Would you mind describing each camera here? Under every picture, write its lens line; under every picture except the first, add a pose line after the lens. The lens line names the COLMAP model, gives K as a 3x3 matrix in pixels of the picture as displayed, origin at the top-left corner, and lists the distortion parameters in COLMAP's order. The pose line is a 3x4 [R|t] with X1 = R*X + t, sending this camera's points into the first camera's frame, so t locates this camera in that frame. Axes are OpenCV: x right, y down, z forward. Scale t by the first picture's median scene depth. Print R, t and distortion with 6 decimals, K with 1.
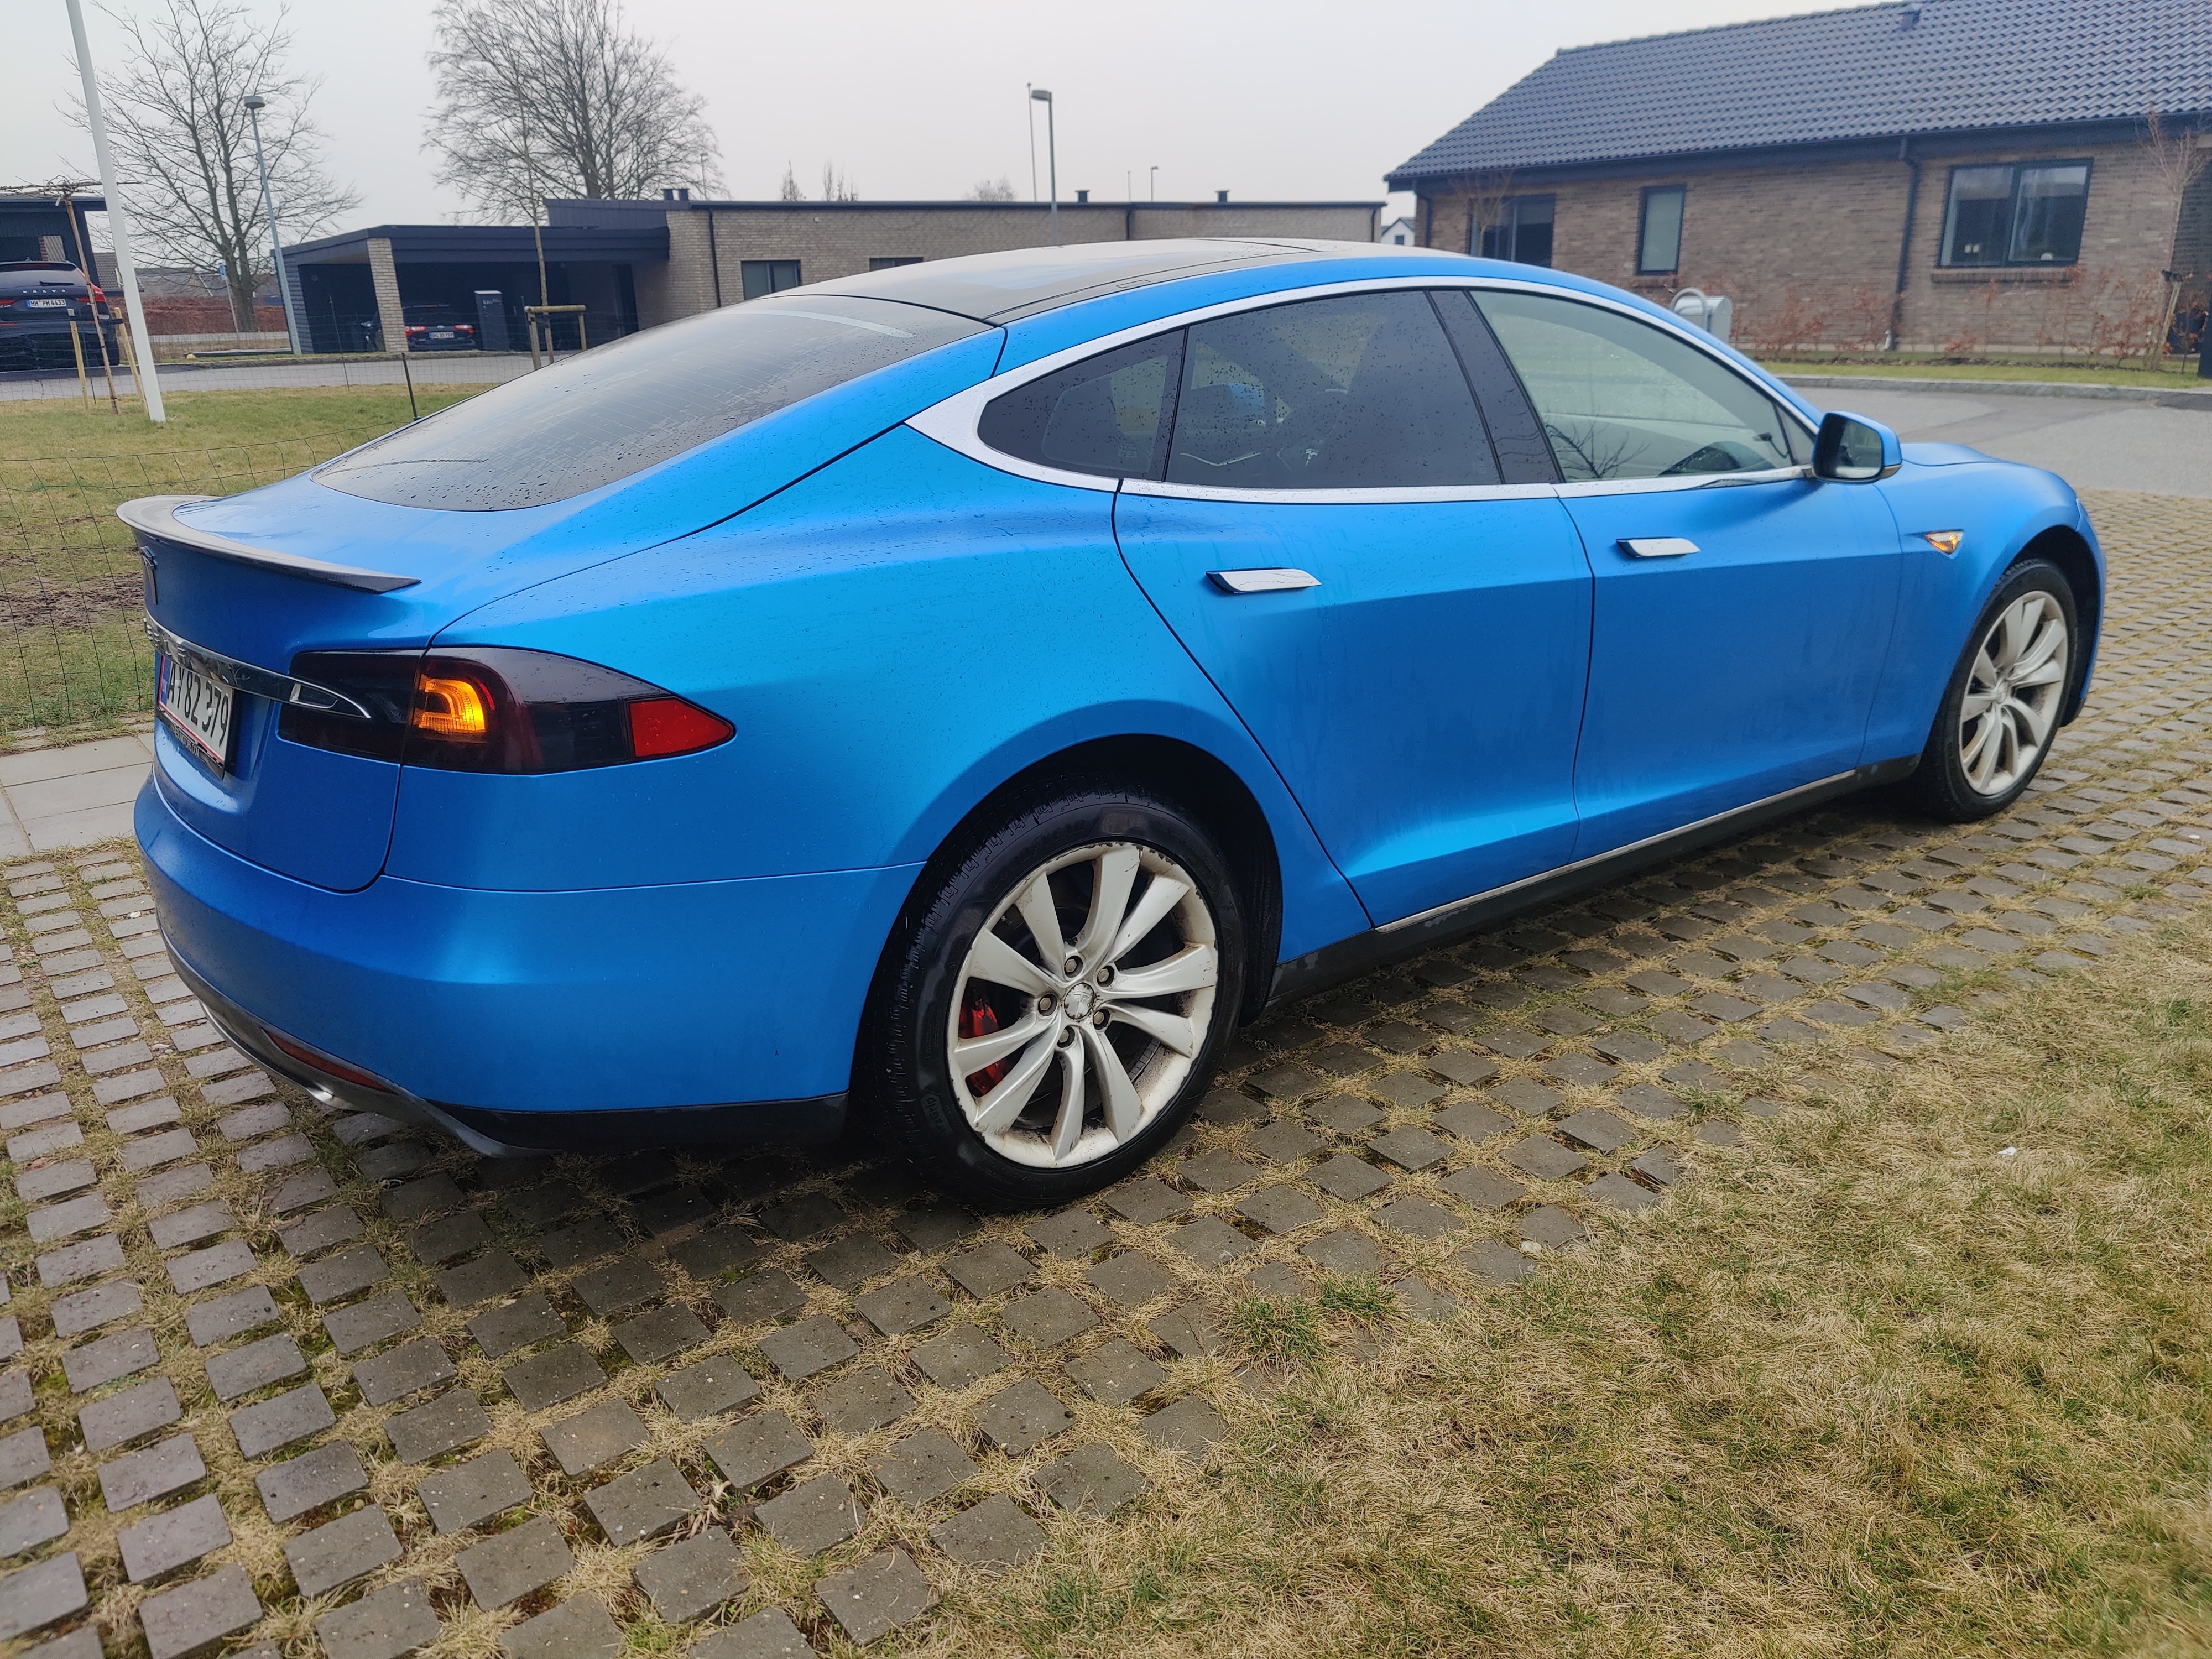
lens RADIAL K [[1625.5, 0, 1106.0], [0, 1625.5, 829.5], [0, 0, 1]] dist [0.089698, -0.099332]
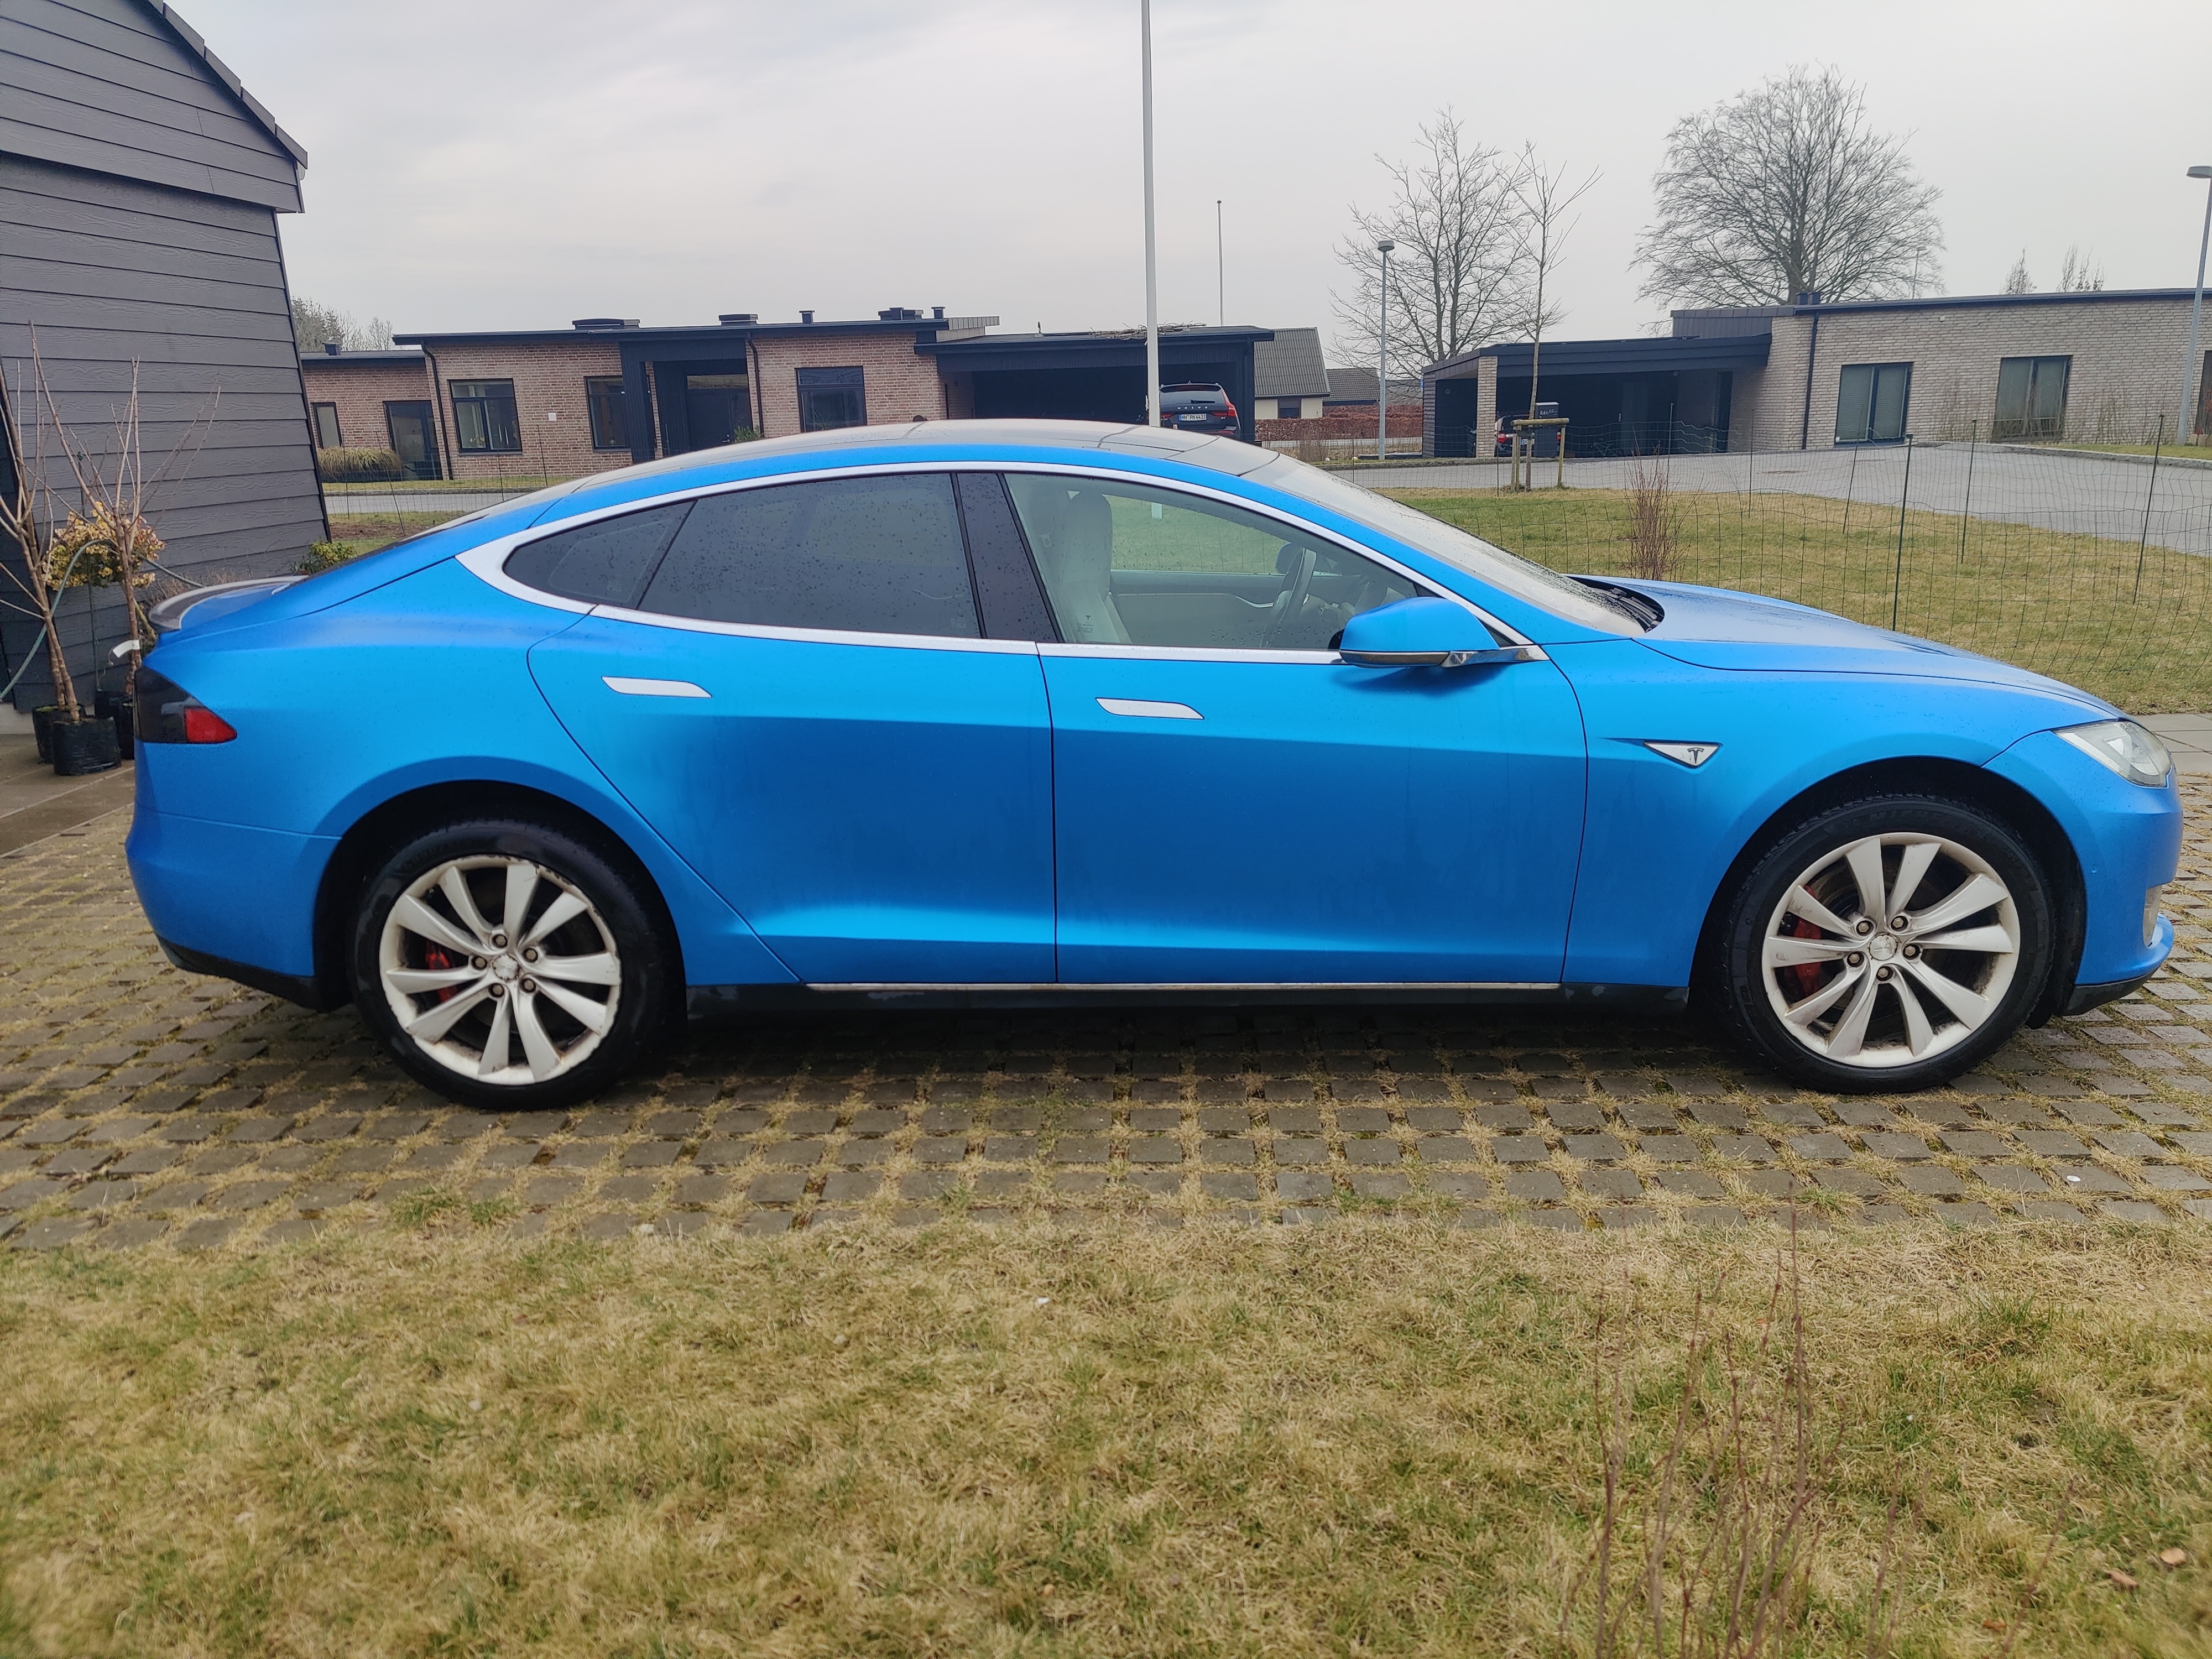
lens RADIAL K [[1606.7, 0, 1097.9], [0, 1606.7, 836.0], [0, 0, 1]] dist [0.085382, -0.099029]
pose [[0.774066, 0.161390, -0.612188, 0.812809], [-0.191624, 0.981331, 0.016412, -0.084649], [0.603408, 0.104606, 0.790542, 0.125687]]
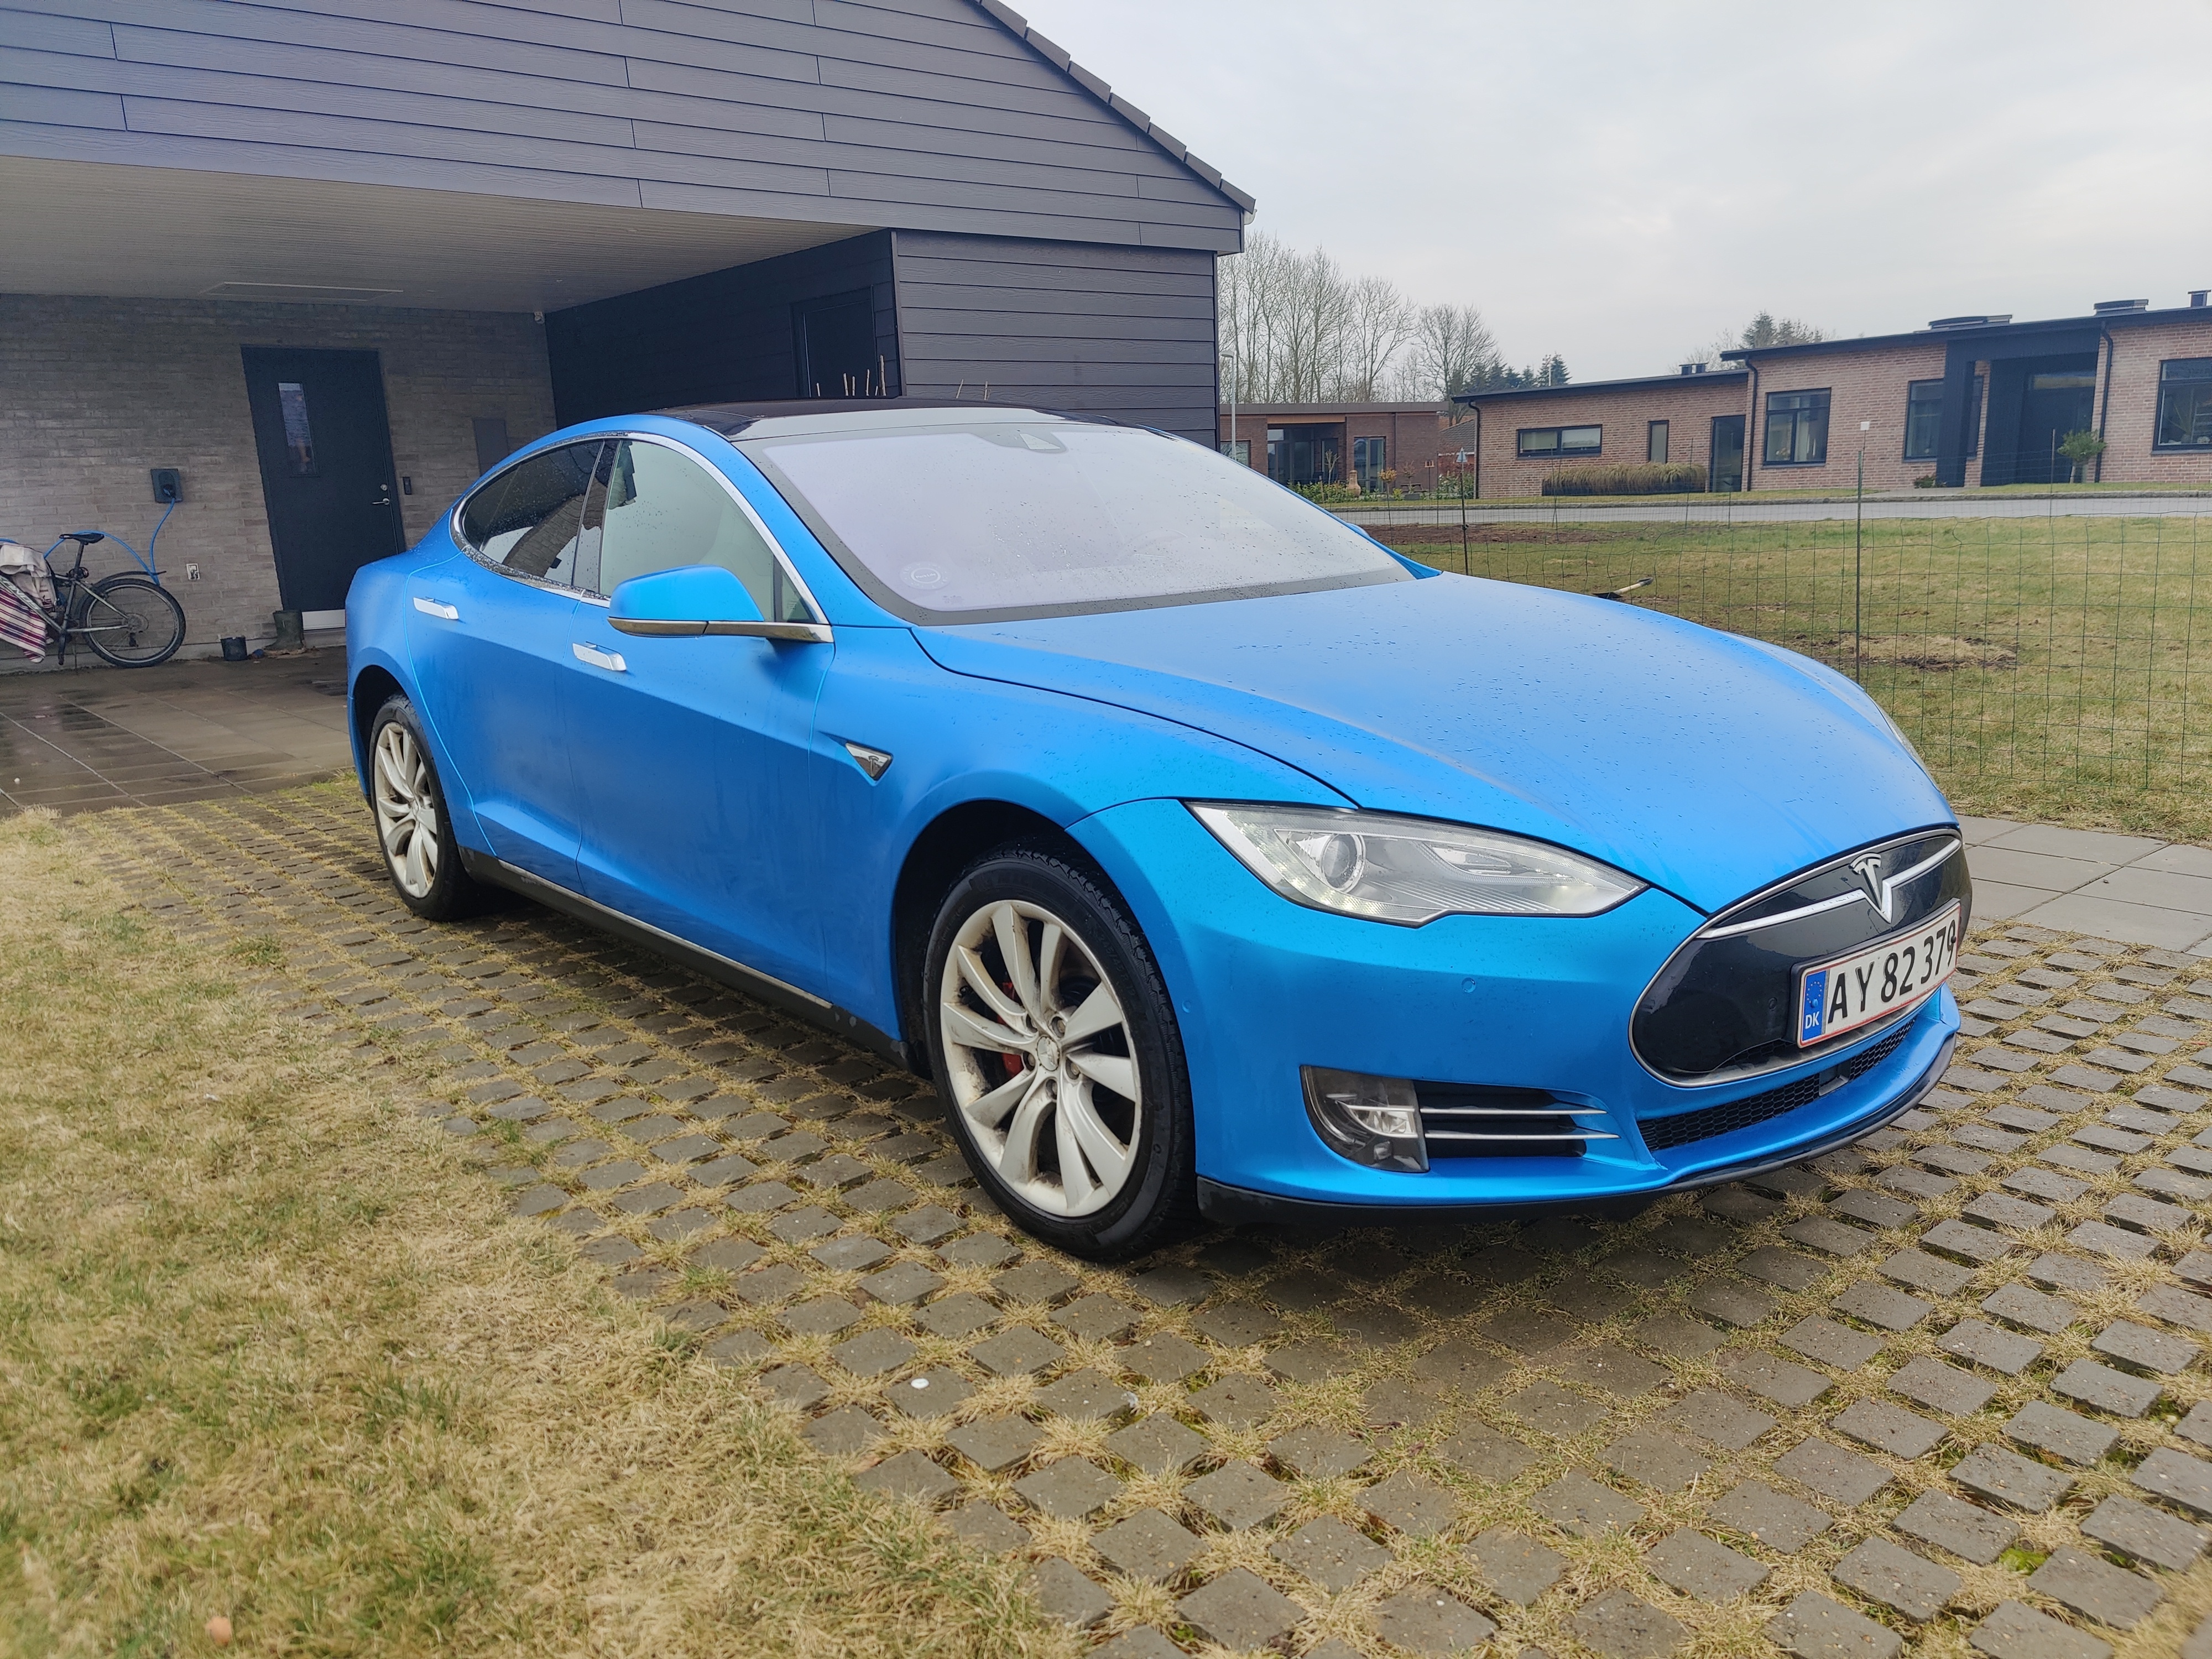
lens RADIAL K [[1606.7, 0, 1097.9], [0, 1606.7, 836.0], [0, 0, 1]] dist [0.085382, -0.099029]
pose [[0.042693, 0.235330, -0.970977, 1.256046], [-0.283743, 0.934702, 0.214062, -0.334647], [0.957950, 0.266369, 0.106678, 1.046743]]
